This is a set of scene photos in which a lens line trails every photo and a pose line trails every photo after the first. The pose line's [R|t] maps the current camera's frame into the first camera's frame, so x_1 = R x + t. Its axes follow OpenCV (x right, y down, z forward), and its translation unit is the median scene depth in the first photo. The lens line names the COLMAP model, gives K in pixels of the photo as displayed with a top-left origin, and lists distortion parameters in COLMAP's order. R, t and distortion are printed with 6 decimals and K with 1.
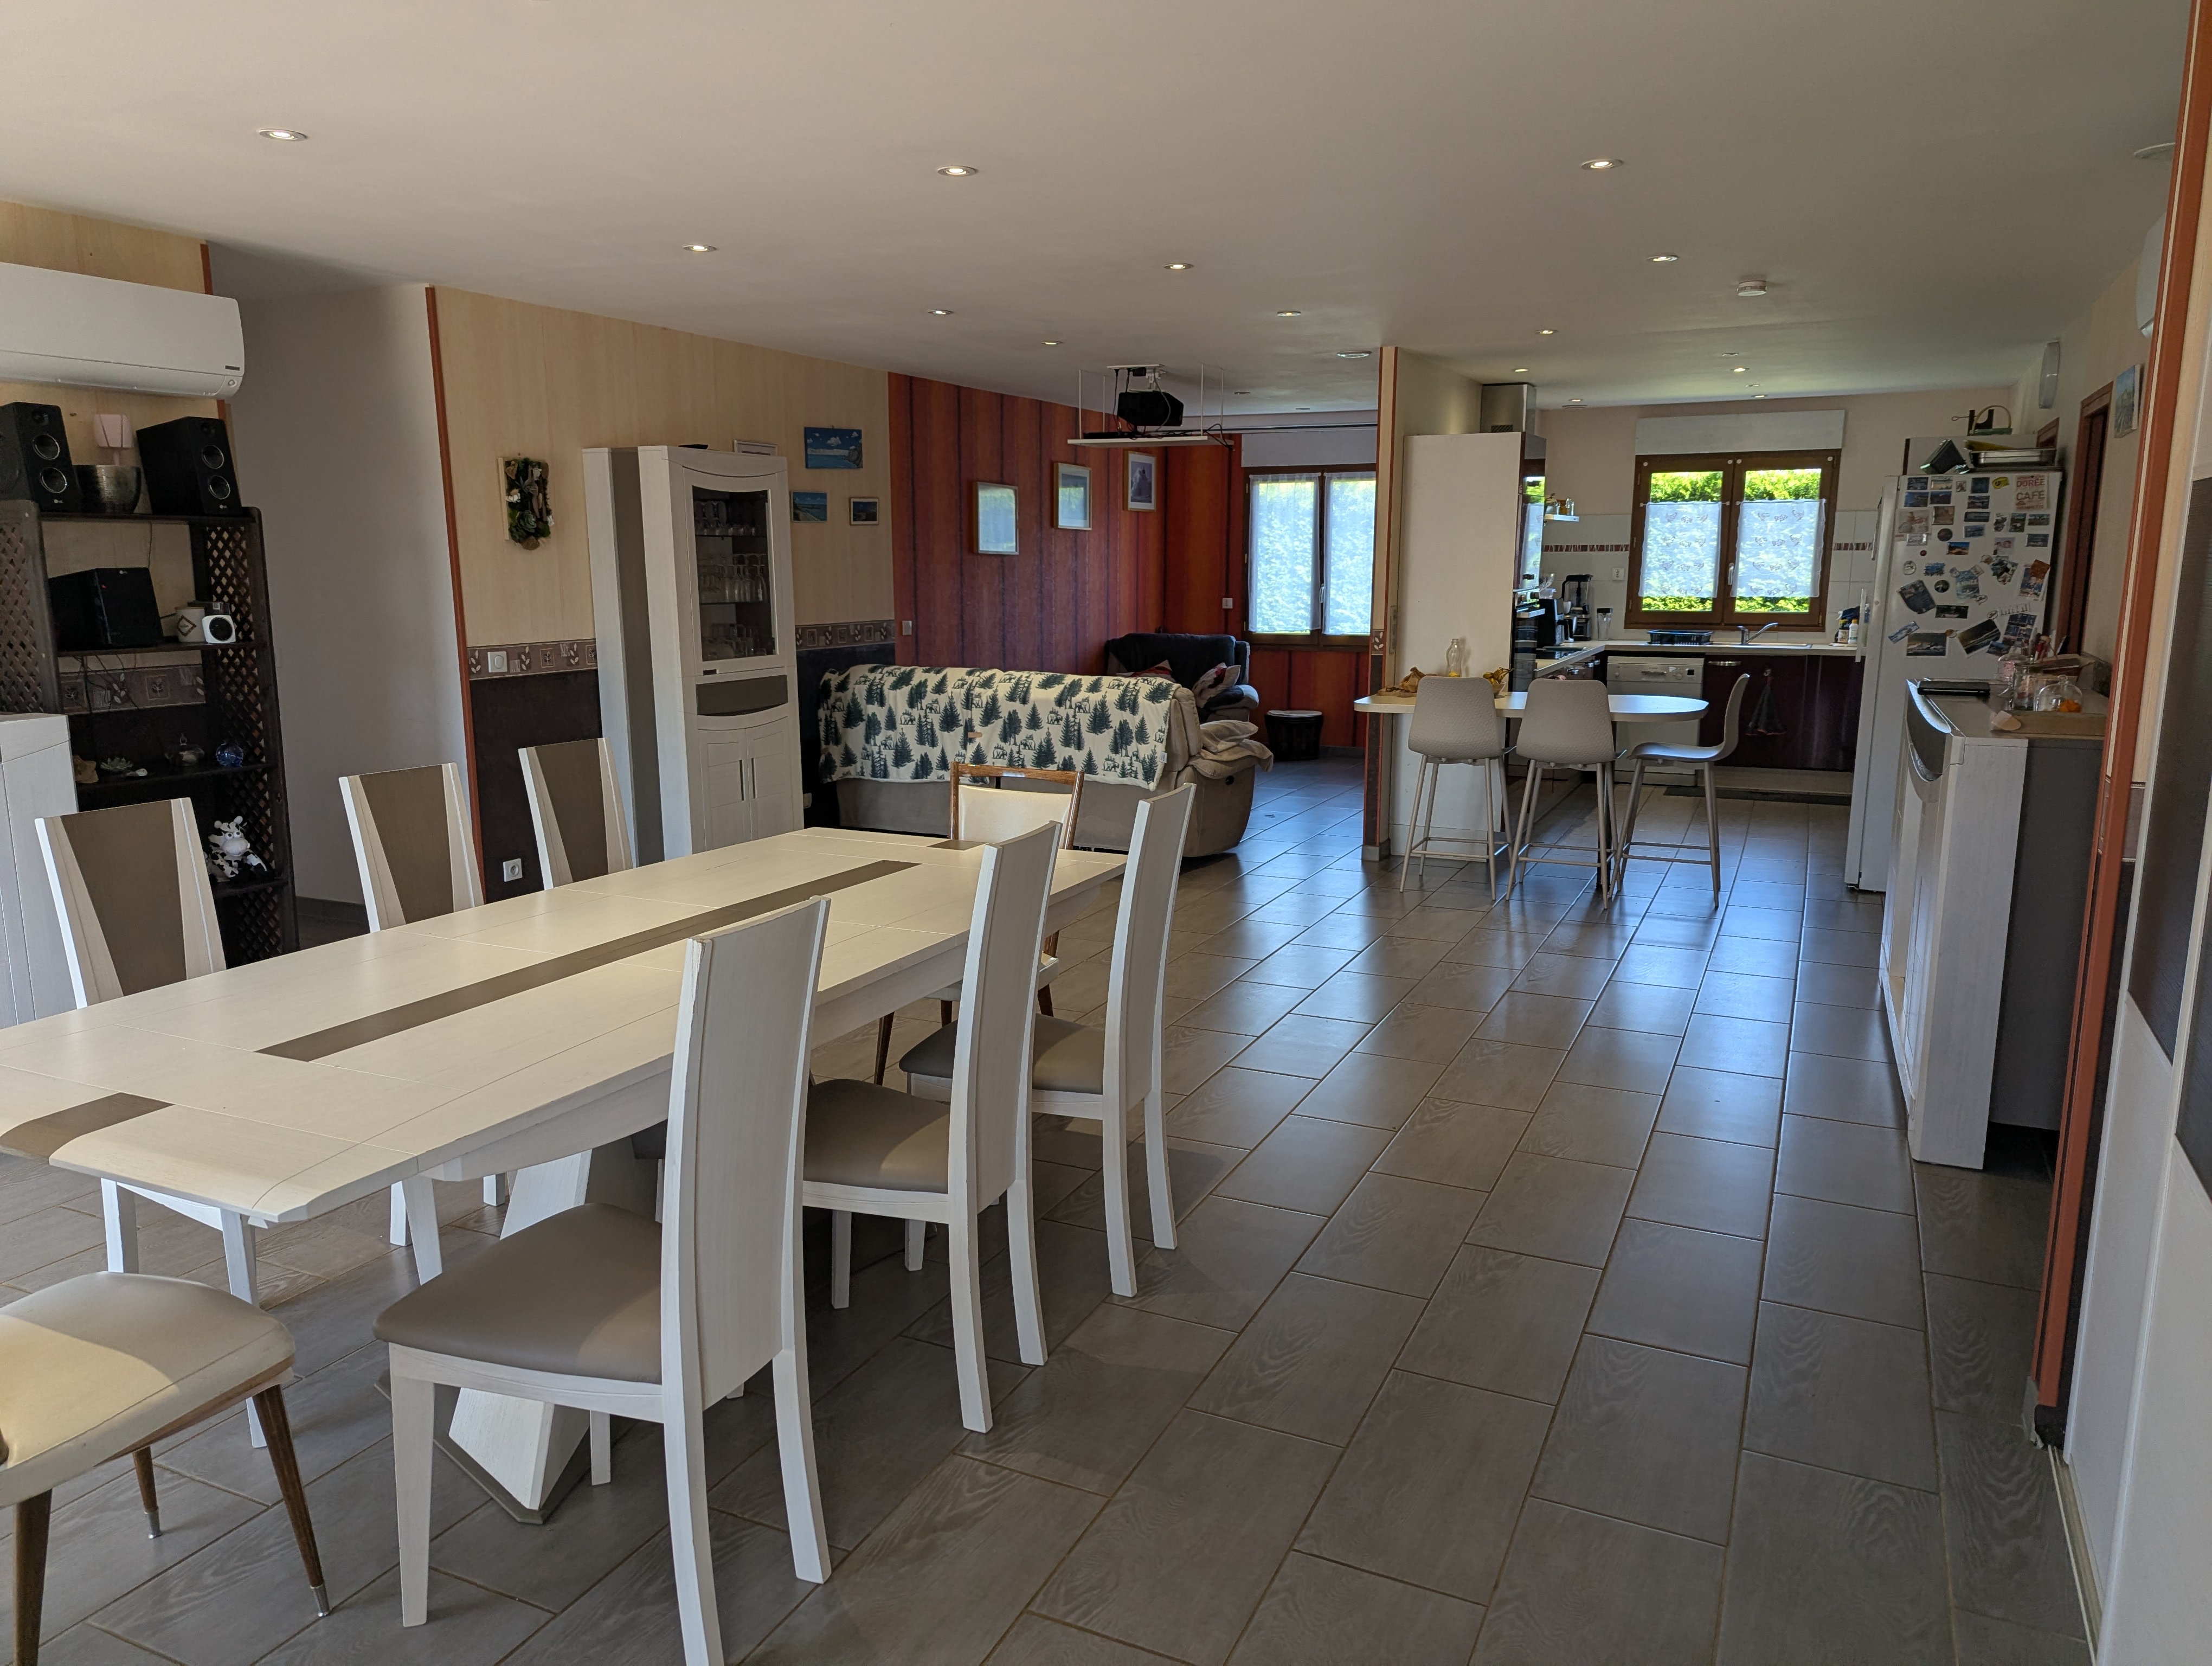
lens RADIAL K [[1556.5, 0, 1095.2], [0, 1556.5, 837.7], [0, 0, 1]] dist [0.045473, -0.035968]
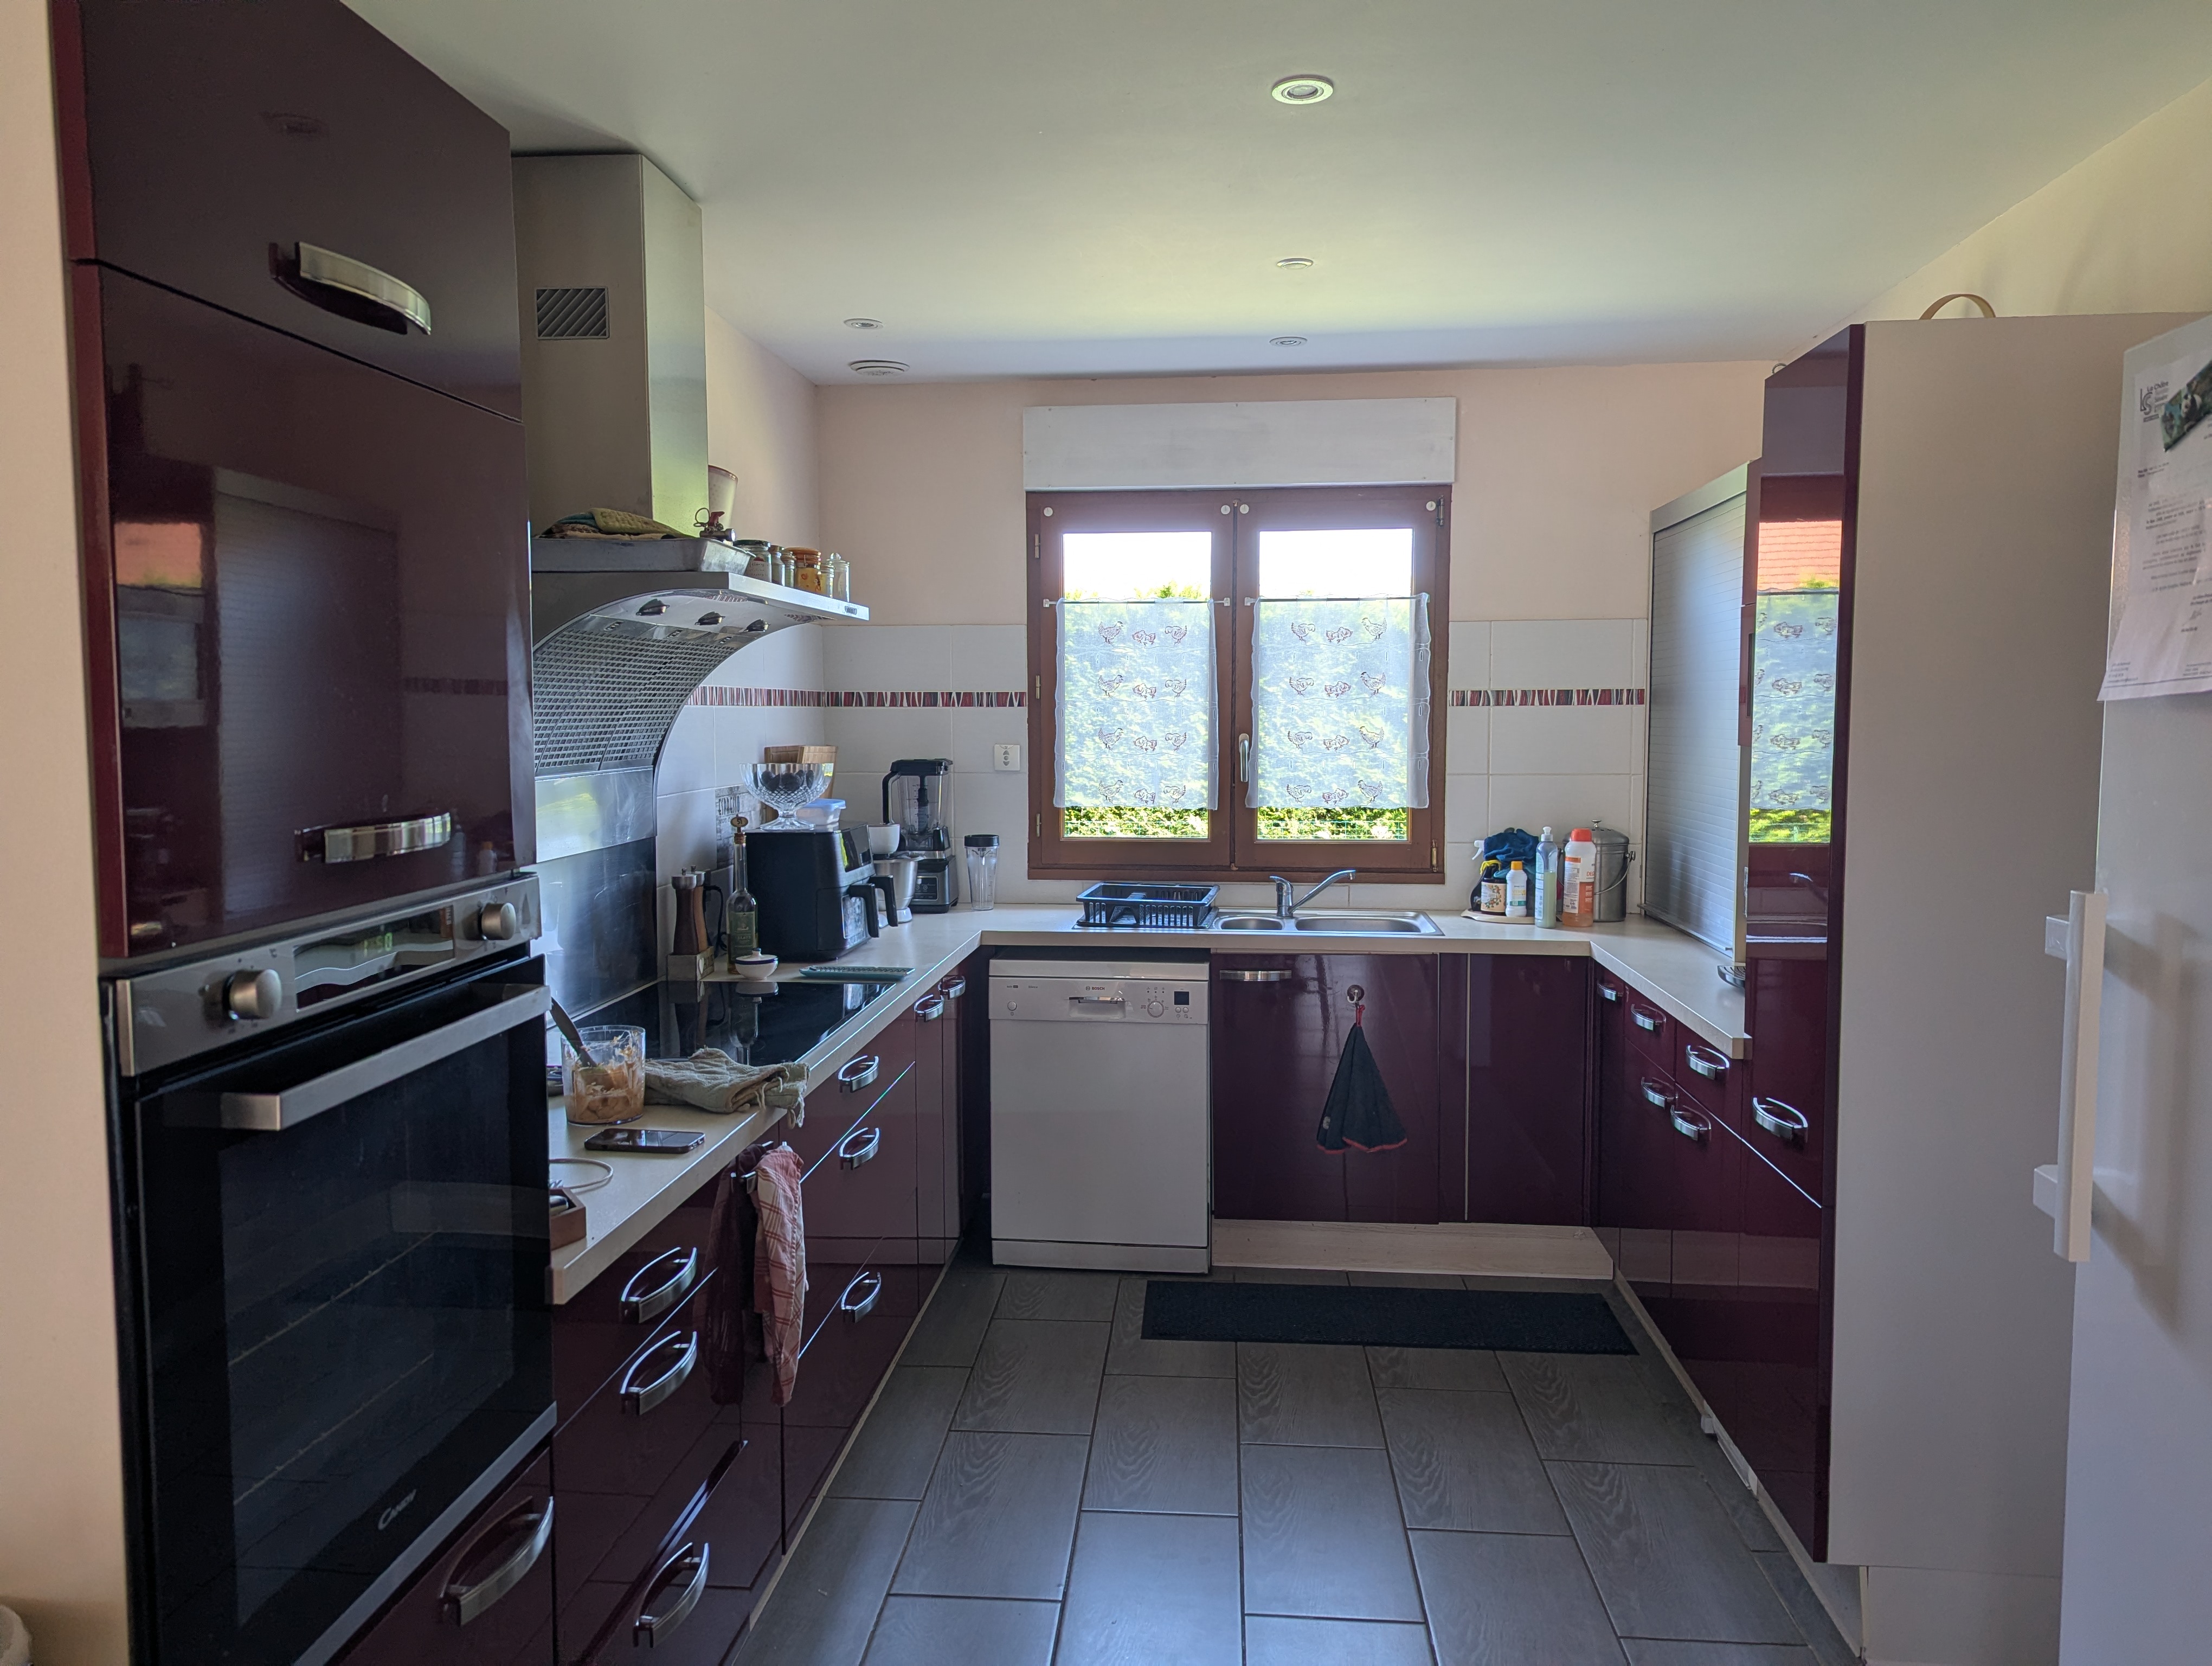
lens RADIAL K [[1556.5, 0, 1107.5], [0, 1556.5, 832.0], [0, 0, 1]] dist [0.045473, -0.035968]
pose [[0.940013, -0.028838, 0.339917, 0.218331], [0.063350, 0.993846, -0.090872, -0.109516], [-0.335205, 0.106955, 0.936055, 0.602163]]
